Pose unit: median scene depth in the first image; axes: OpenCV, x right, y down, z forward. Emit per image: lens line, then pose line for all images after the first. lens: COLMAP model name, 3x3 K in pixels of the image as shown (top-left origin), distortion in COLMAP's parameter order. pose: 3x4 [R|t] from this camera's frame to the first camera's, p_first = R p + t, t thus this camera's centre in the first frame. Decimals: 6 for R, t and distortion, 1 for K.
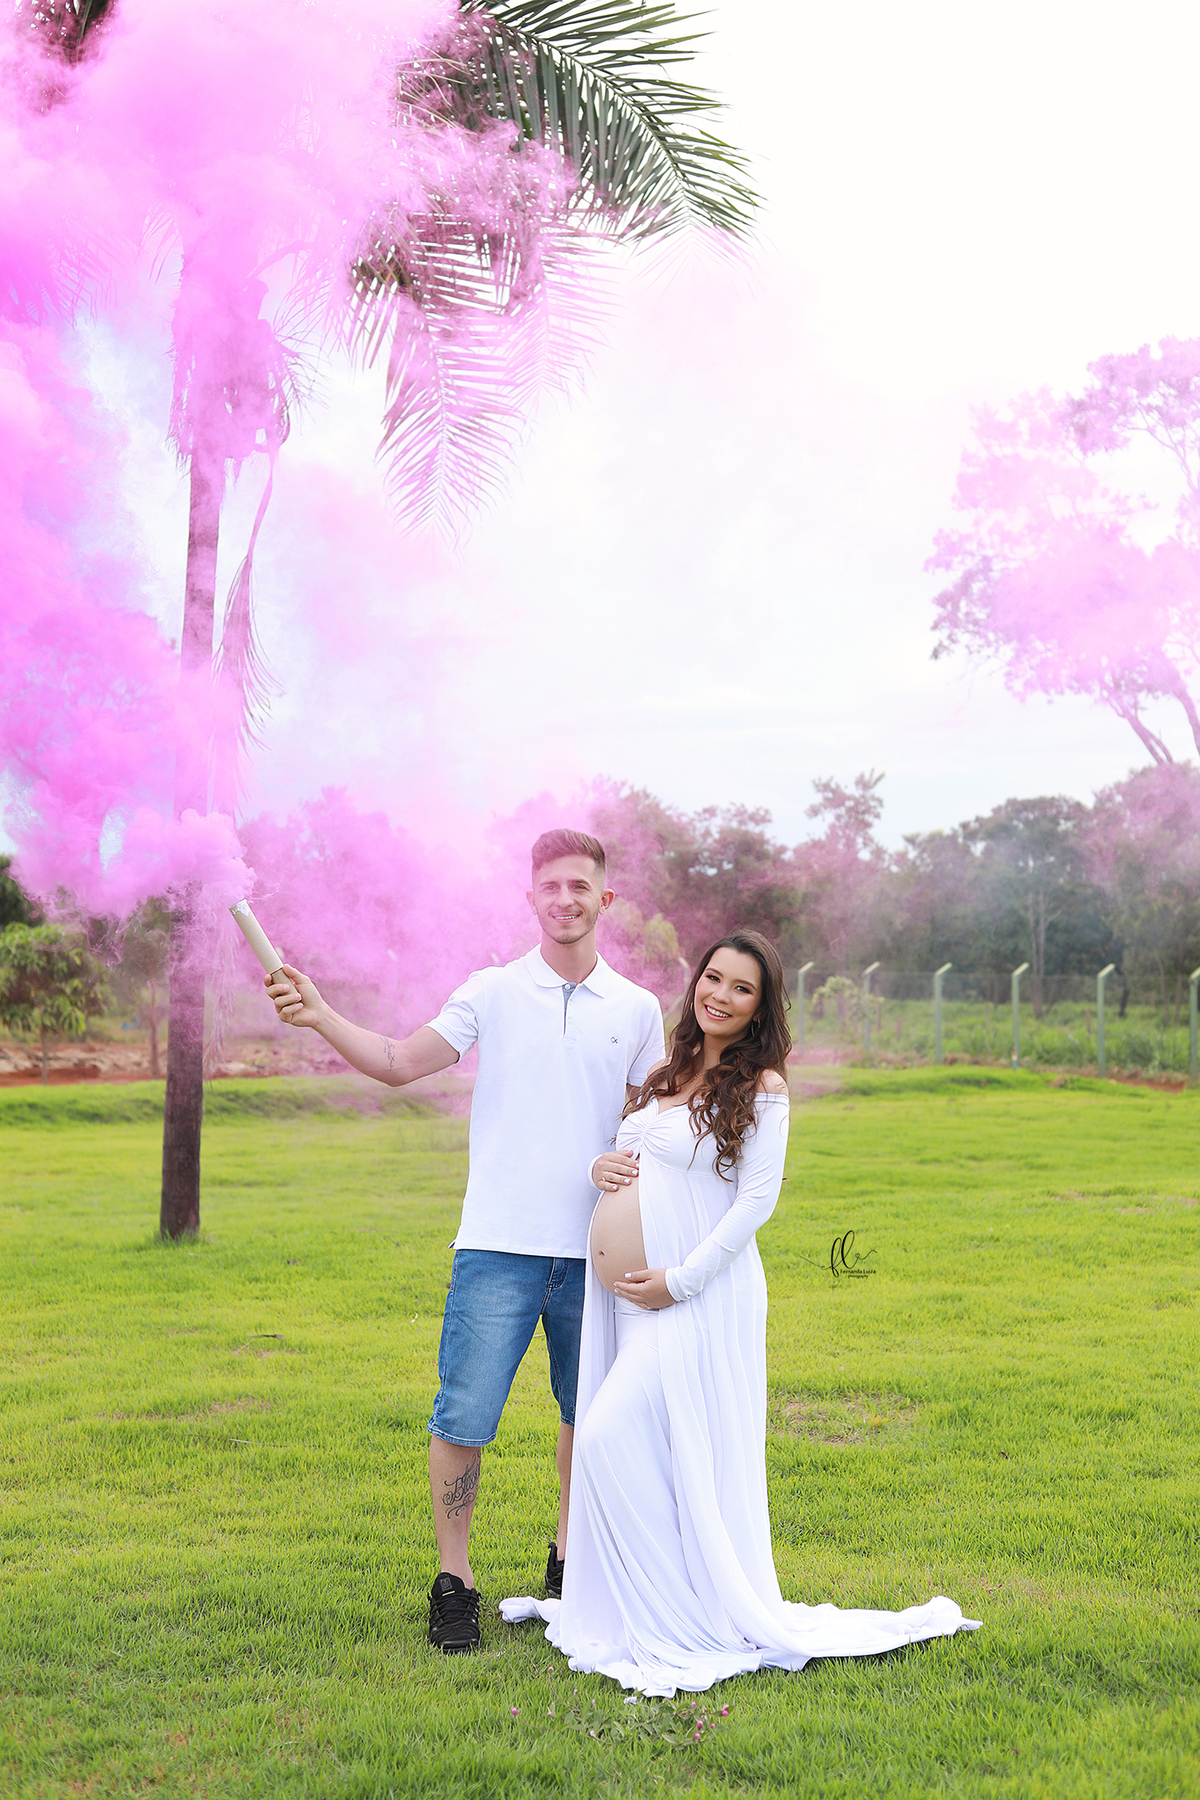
lens RADIAL K [[2557.2, 0, 600.0], [0, 2557.2, 900.0], [0, 0, 1]] dist [-0.063752, -0.003682]
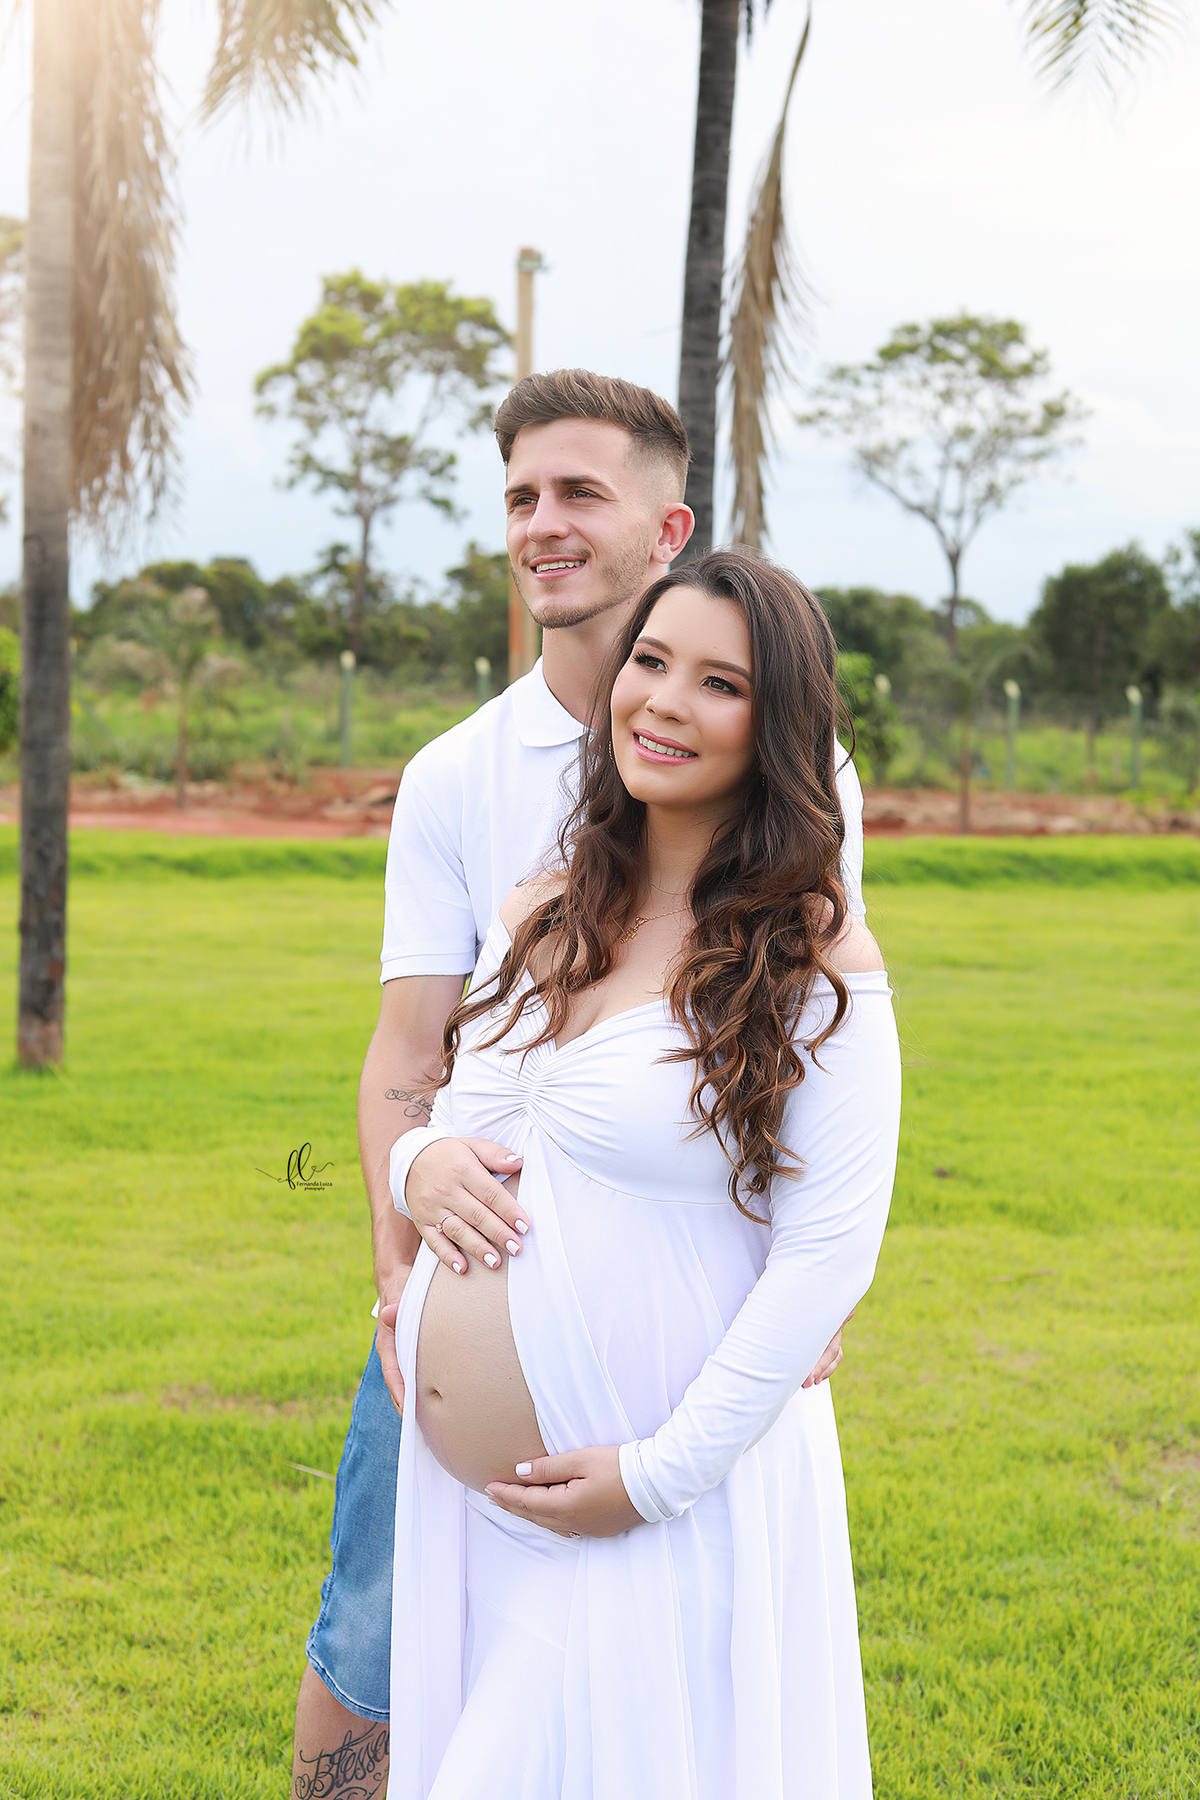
lens RADIAL K [[2674.4, 0, 597.9], [0, 2674.4, 861.3], [0, 0, 1]] dist [-0.076504, 0.028689]
pose [[0.939187, 0.040531, -0.341007, 0.057609], [-0.012522, 0.996392, 0.083941, 0.009133], [0.343179, -0.074567, 0.936306, 0.233654]]
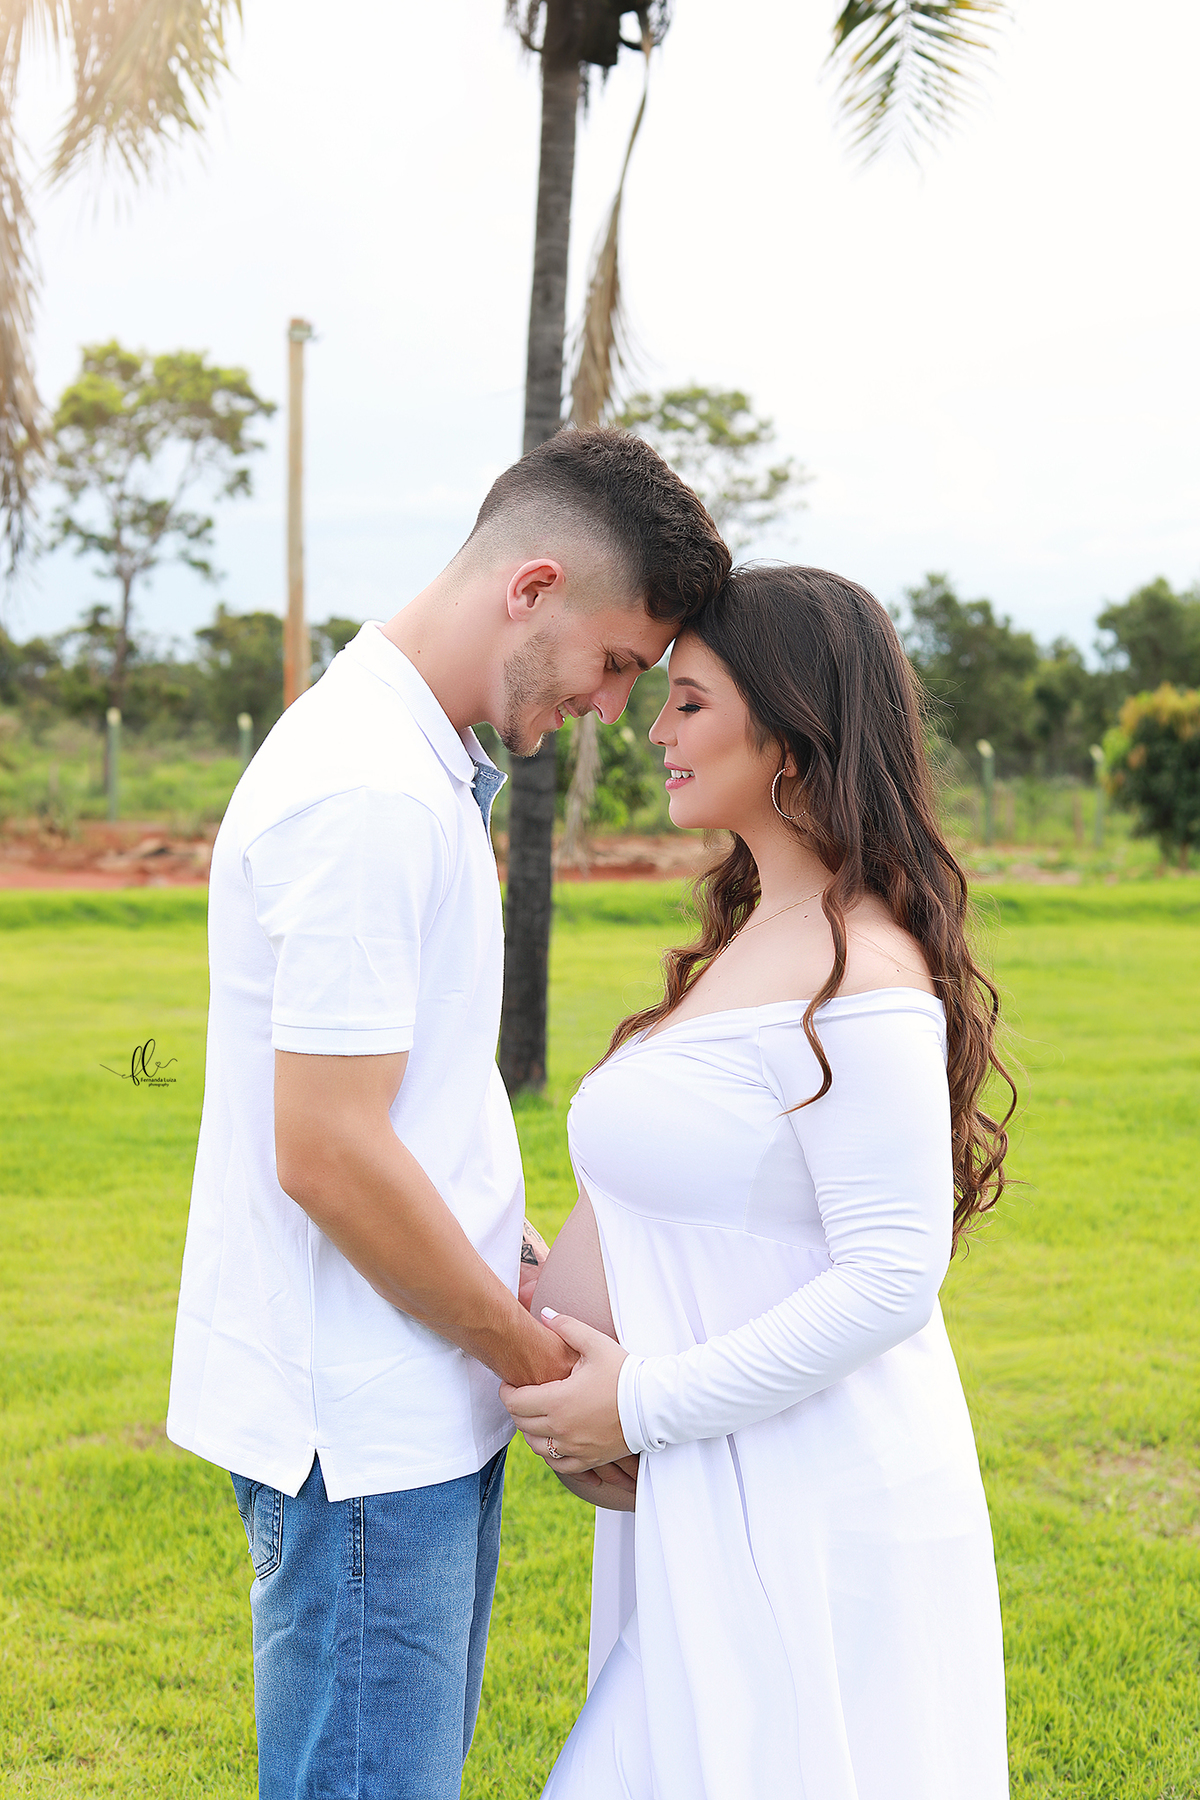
lens RADIAL K [[2553.0, 0, 600.0], [0, 2553.0, 900.0], [0, 0, 1]] dist [-0.077792, -0.010250]
pose [[0.969310, 0.026110, -0.244450, 0.038941], [-0.006618, 0.996755, 0.080222, 0.010210], [0.245751, -0.076142, 0.966338, 0.232414]]
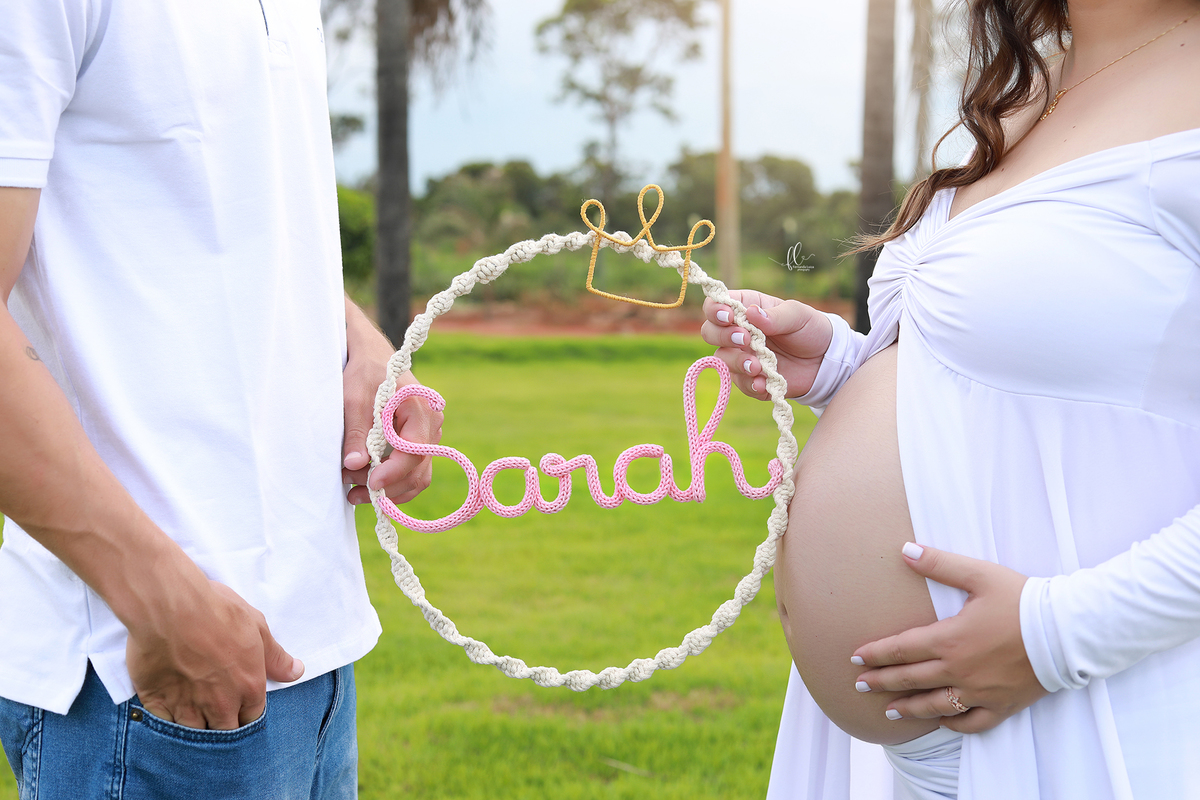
lens RADIAL K [[1834.6, 0, 600.0], [0, 1834.6, 400.0], [0, 0, 1]] dist [-0.118347, -0.108383]
pose [[0.903684, 0.038881, -0.426431, 0.036457], [0.005692, 0.994690, 0.102756, 0.023439], [0.428162, -0.095286, 0.898664, 0.268115]]
